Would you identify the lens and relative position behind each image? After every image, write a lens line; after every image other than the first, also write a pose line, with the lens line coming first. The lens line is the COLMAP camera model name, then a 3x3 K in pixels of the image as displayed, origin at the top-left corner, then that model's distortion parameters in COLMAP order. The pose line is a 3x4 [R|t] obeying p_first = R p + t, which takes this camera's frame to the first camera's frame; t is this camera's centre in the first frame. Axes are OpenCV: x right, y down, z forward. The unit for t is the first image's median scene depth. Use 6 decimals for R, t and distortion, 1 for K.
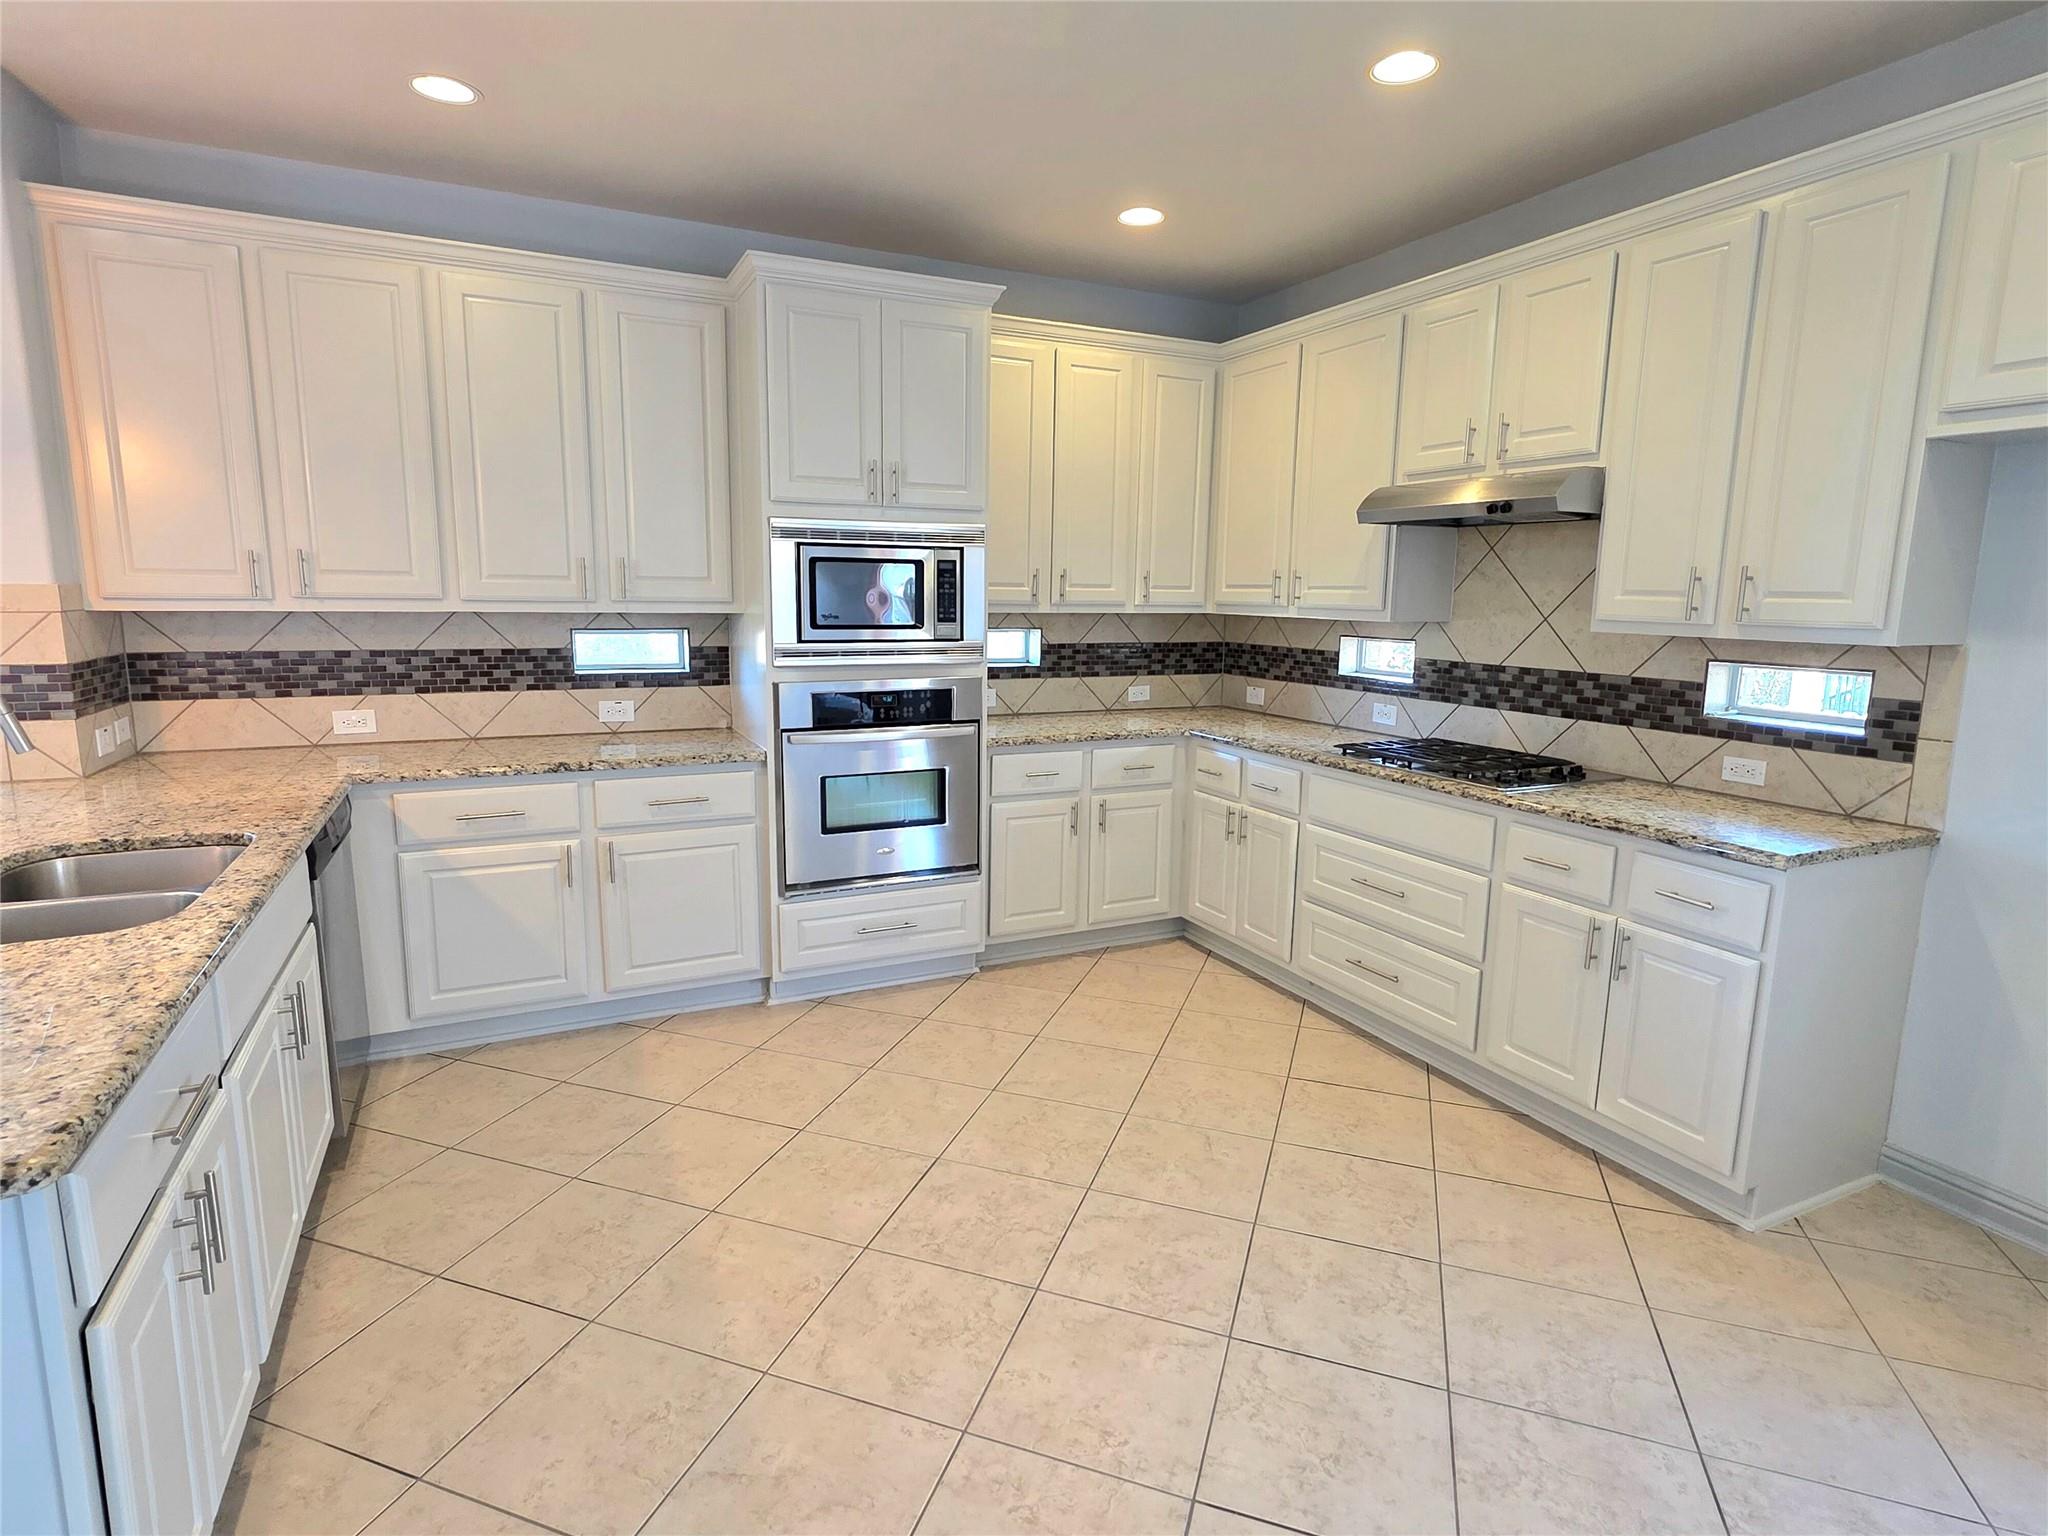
lens RADIAL K [[1065.4, 0, 1024.0], [0, 1065.4, 768.0], [0, 0, 1]] dist [0.004734, 0.000915]
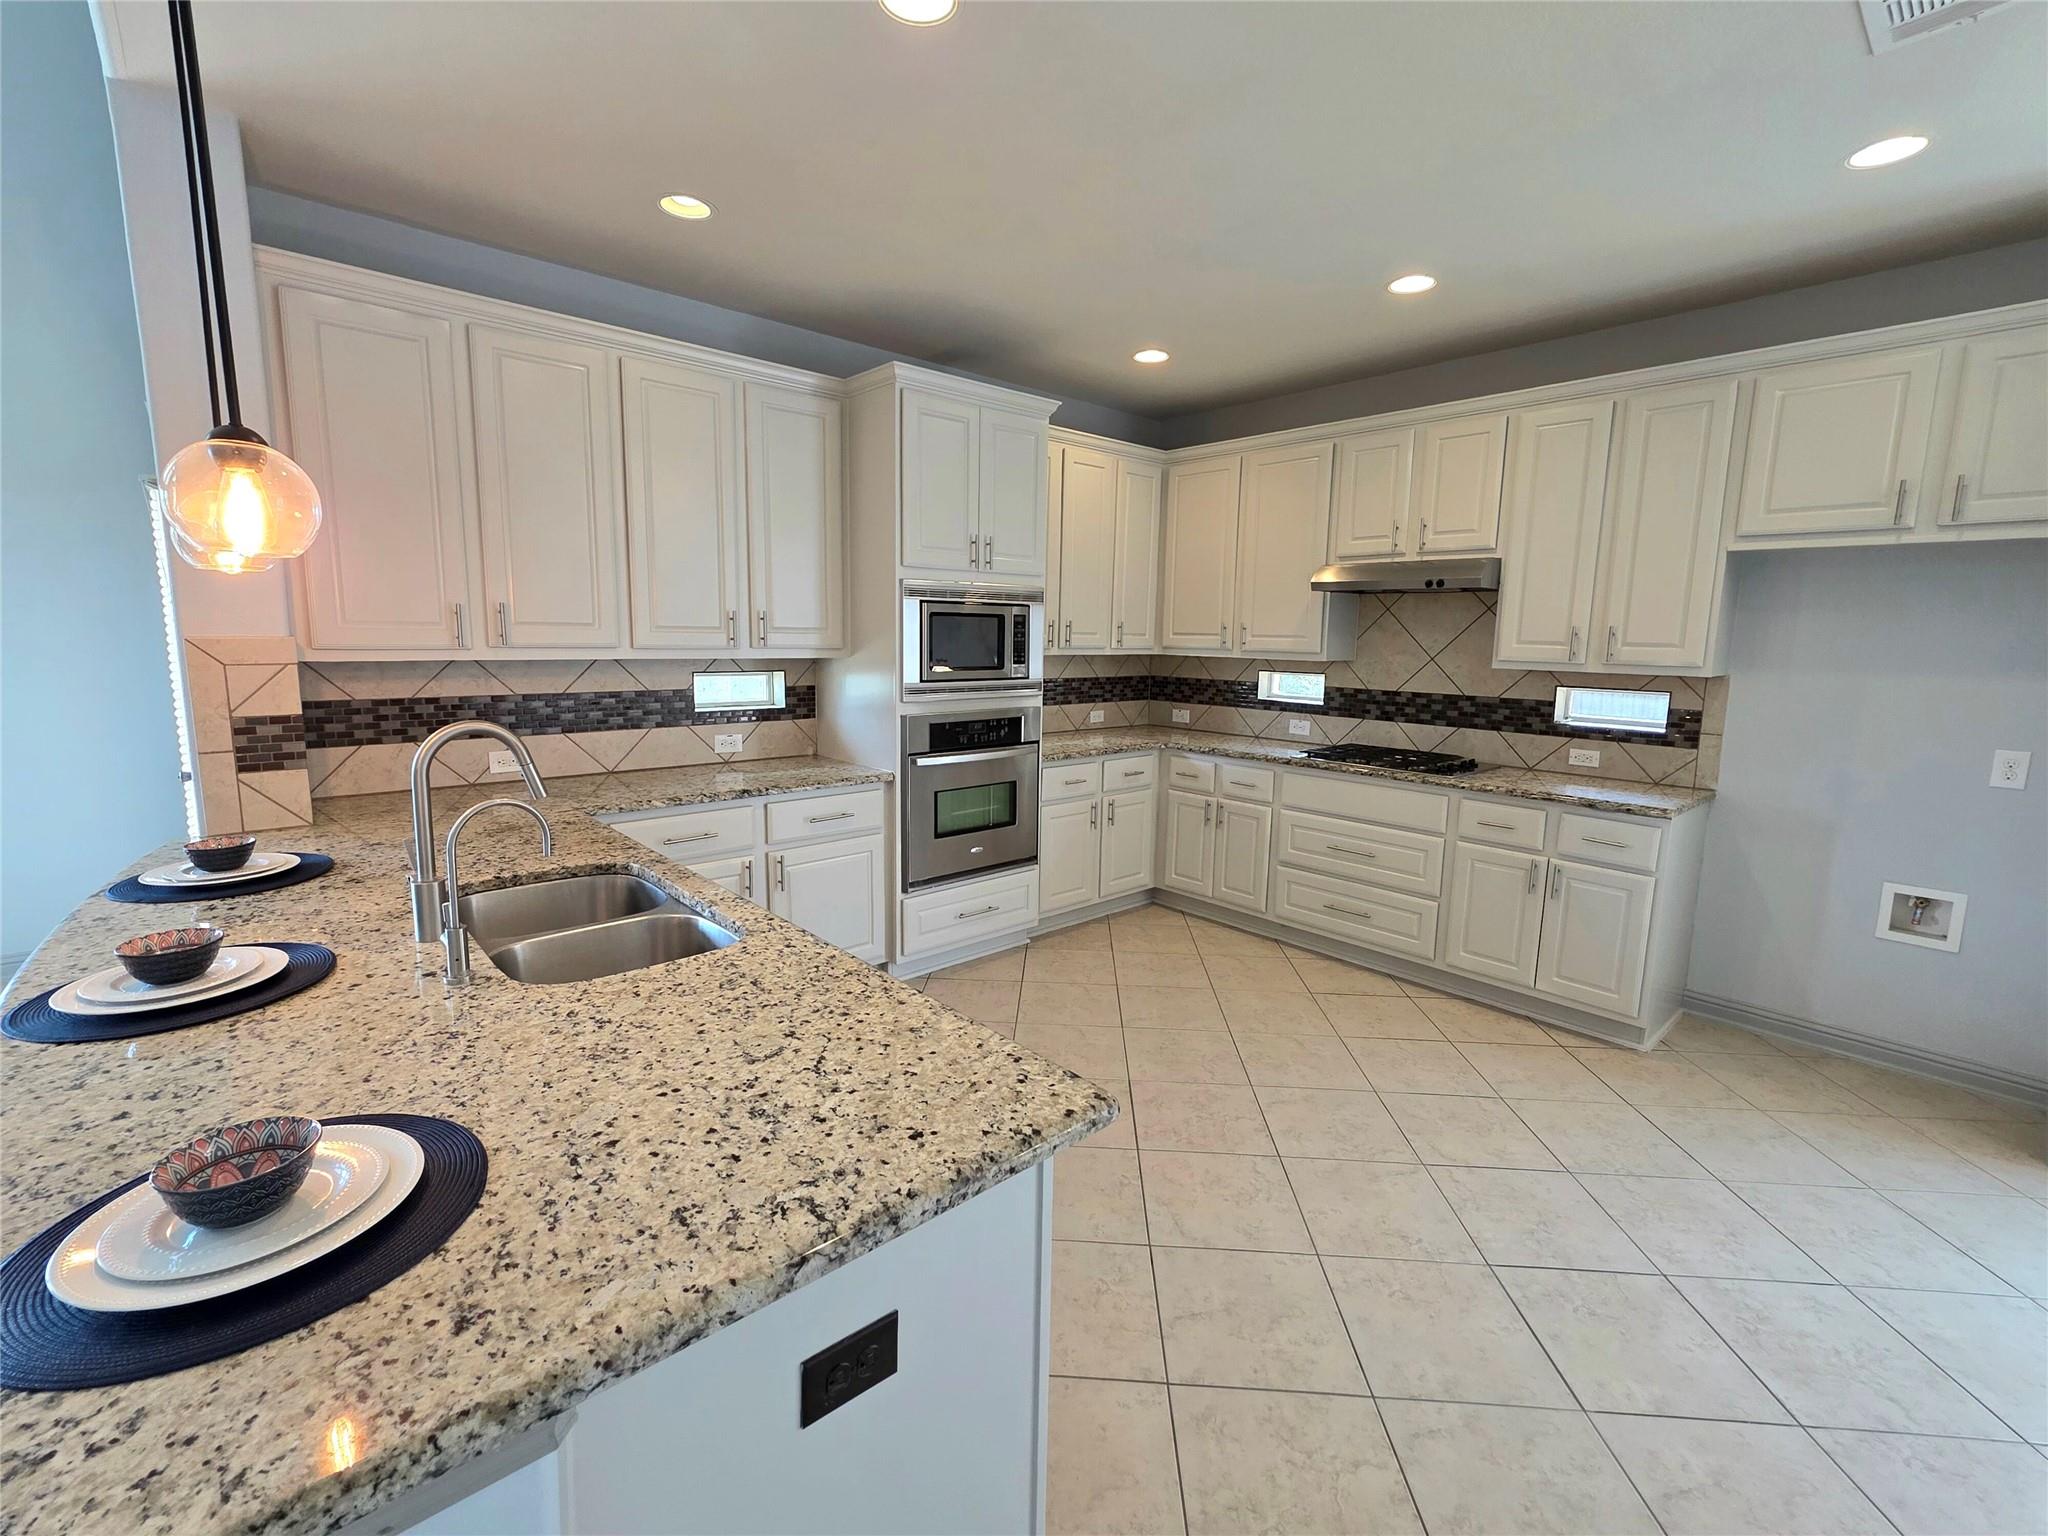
lens RADIAL K [[890.8, 0, 1024.0], [0, 890.8, 768.0], [0, 0, 1]] dist [0.001521, 0.000133]
pose [[0.960895, -0.040062, 0.273999, -0.375513], [0.042877, 0.999071, -0.004293, -0.010148], [-0.273573, 0.015873, 0.961720, -0.008571]]
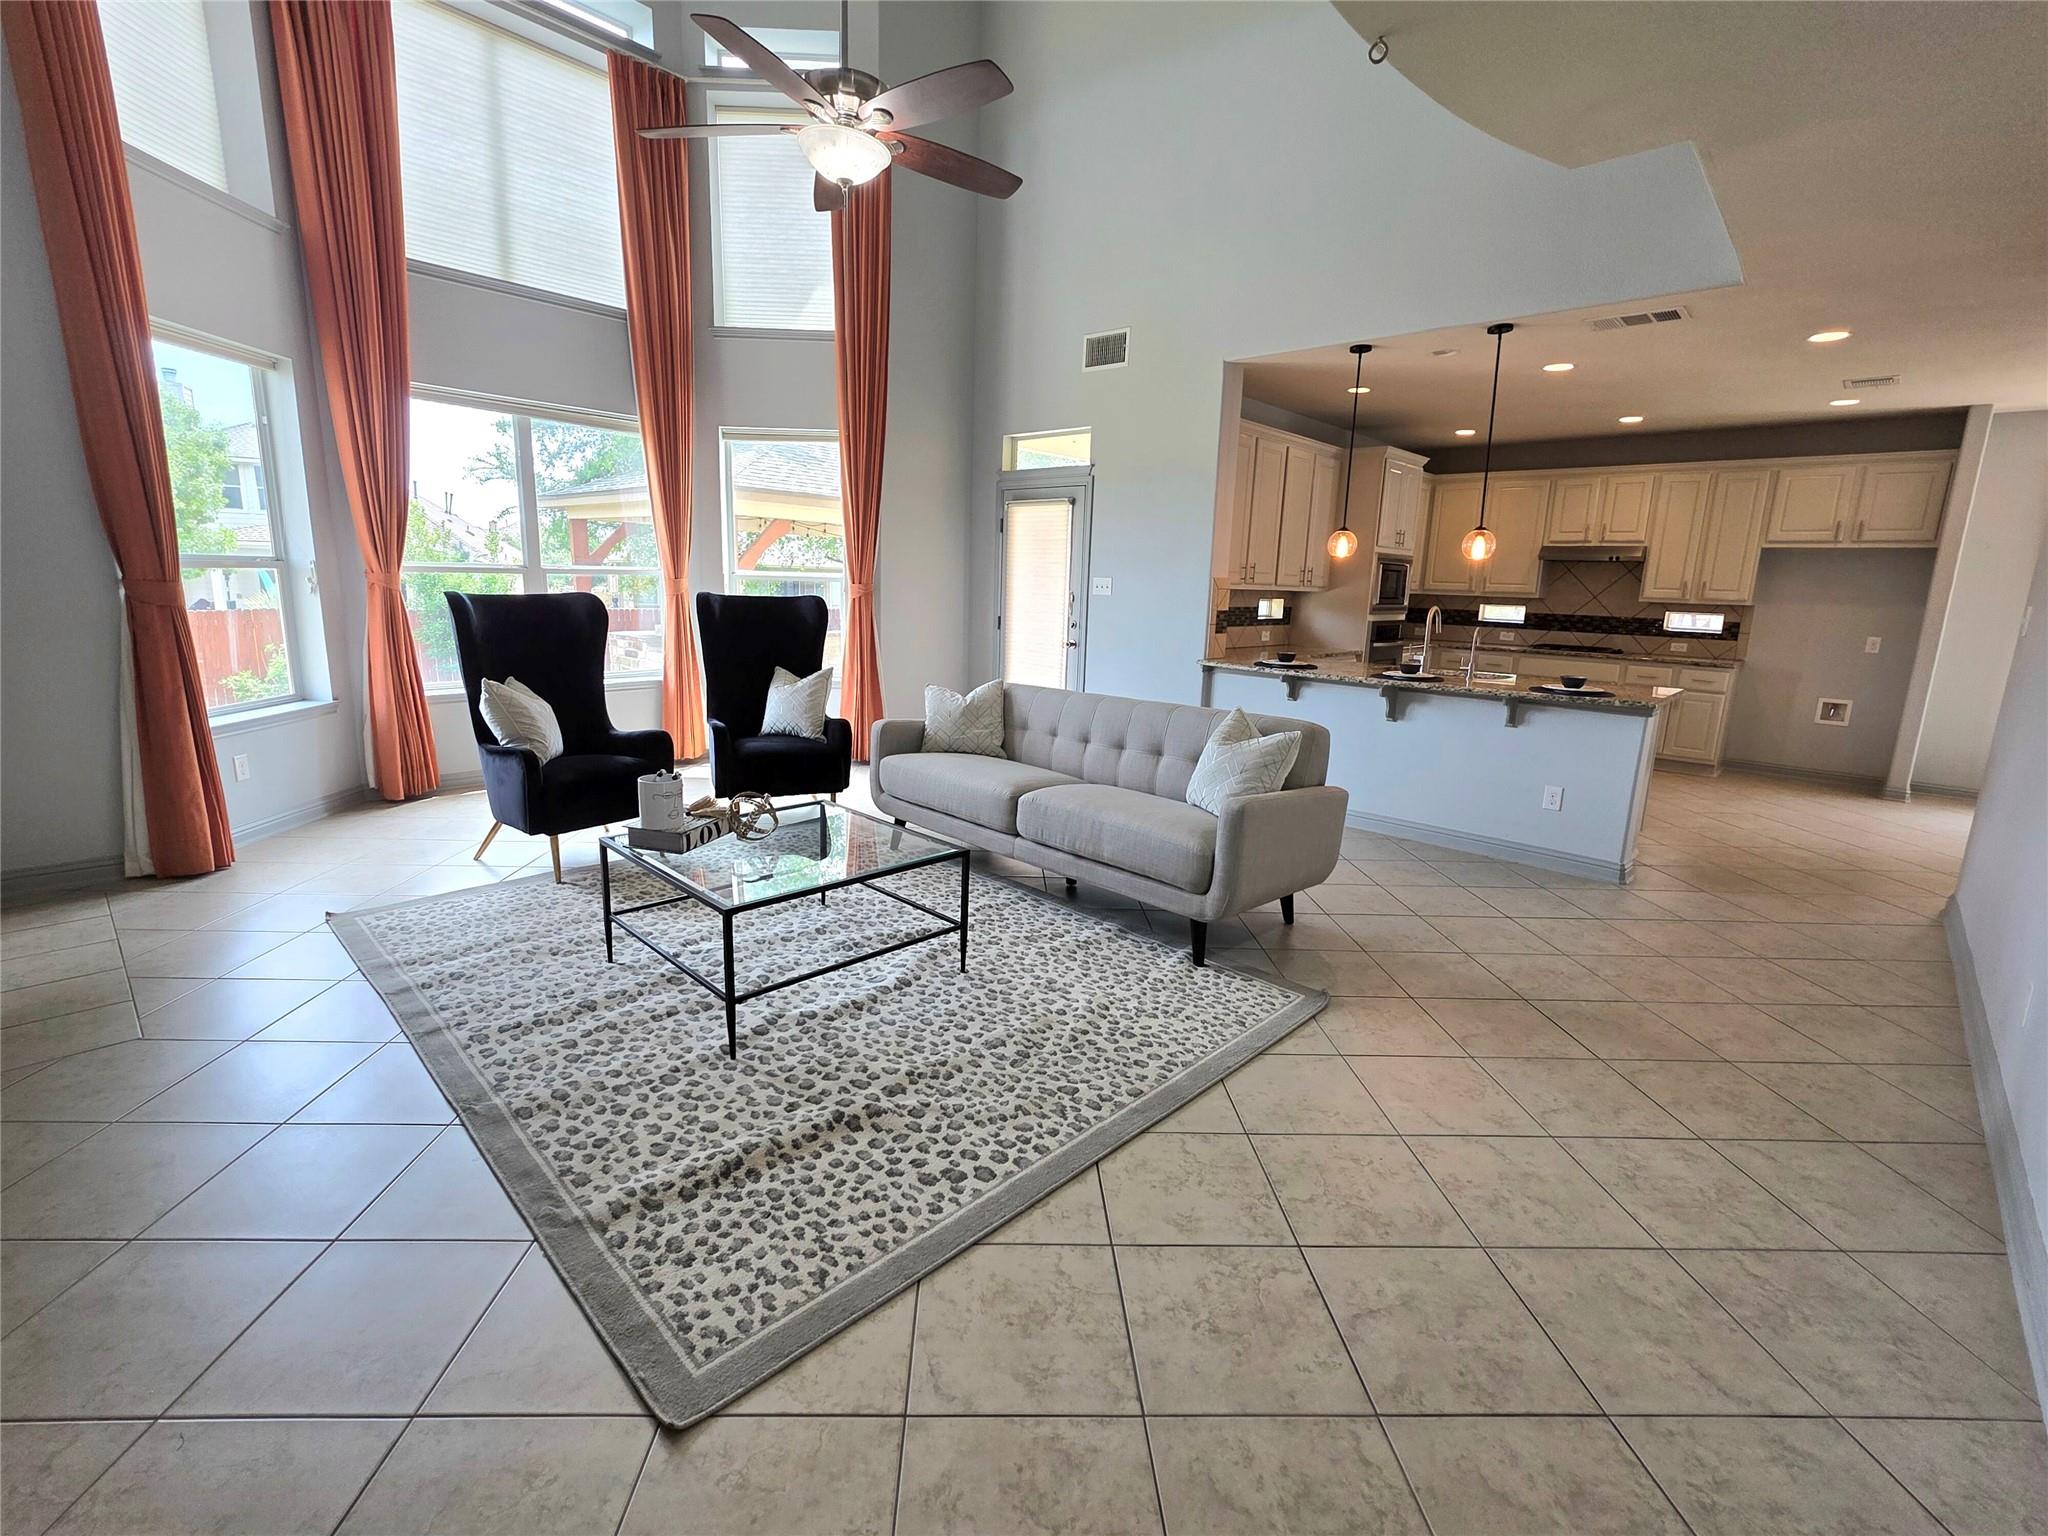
lens RADIAL K [[904.4, 0, 1024.0], [0, 904.4, 768.0], [0, 0, 1]] dist [-0.000849, -0.000203]
pose [[0.932042, -0.059283, 0.357468, -1.694013], [0.042520, 0.997604, 0.054579, 0.105562], [-0.359847, -0.035671, 0.932329, -0.632210]]
